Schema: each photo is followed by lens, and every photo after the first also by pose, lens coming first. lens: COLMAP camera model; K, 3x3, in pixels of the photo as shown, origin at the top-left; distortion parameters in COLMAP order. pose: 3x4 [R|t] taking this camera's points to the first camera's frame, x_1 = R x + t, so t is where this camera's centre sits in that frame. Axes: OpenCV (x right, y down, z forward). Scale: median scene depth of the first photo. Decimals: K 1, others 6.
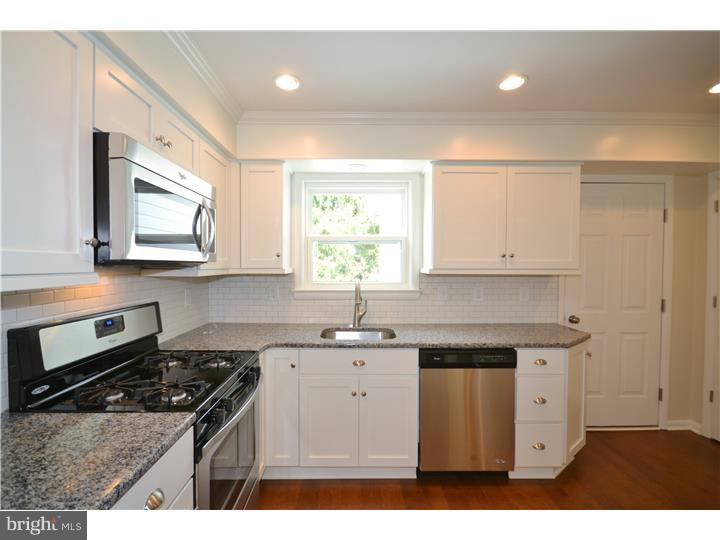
lens RADIAL K [[330.8, 0, 348.8], [0, 330.8, 271.1], [0, 0, 1]] dist [0.000211, -0.005399]
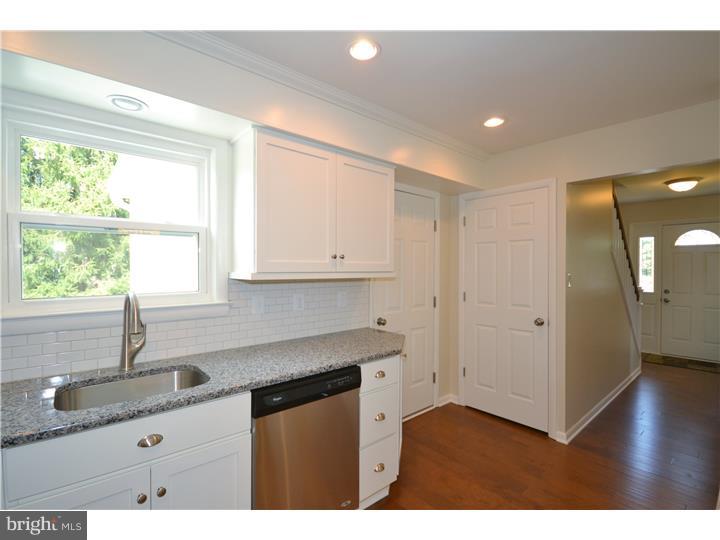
lens RADIAL K [[345.8, 0, 356.0], [0, 345.8, 271.1], [0, 0, 1]] dist [-0.001416, -0.001075]
pose [[0.755033, -0.006635, 0.655653, -0.072829], [0.013261, 0.999899, -0.005152, -0.003322], [-0.655552, 0.012585, 0.755045, 0.258314]]
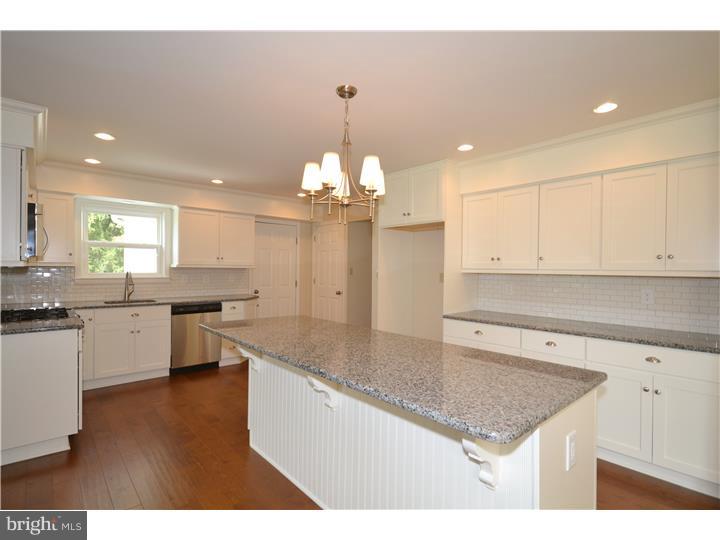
lens RADIAL K [[371.7, 0, 360.0], [0, 371.7, 270.0], [0, 0, 1]] dist [0.014992, 0.000673]
pose [[0.757464, 0.003598, 0.652867, -0.305568], [0.003559, 0.999947, -0.009639, 0.043934], [-0.652868, 0.009625, 0.757411, -1.114292]]
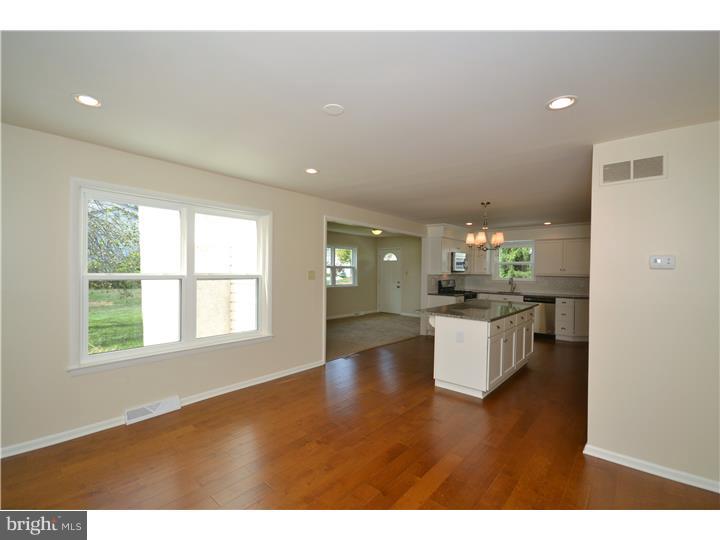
lens RADIAL K [[345.8, 0, 356.0], [0, 345.8, 271.1], [0, 0, 1]] dist [-0.001416, -0.001075]
pose [[0.788746, 0.013088, -0.614580, 0.838689], [-0.029337, 0.999436, -0.016367, 0.066857], [0.614019, 0.030940, 0.788684, -2.345442]]
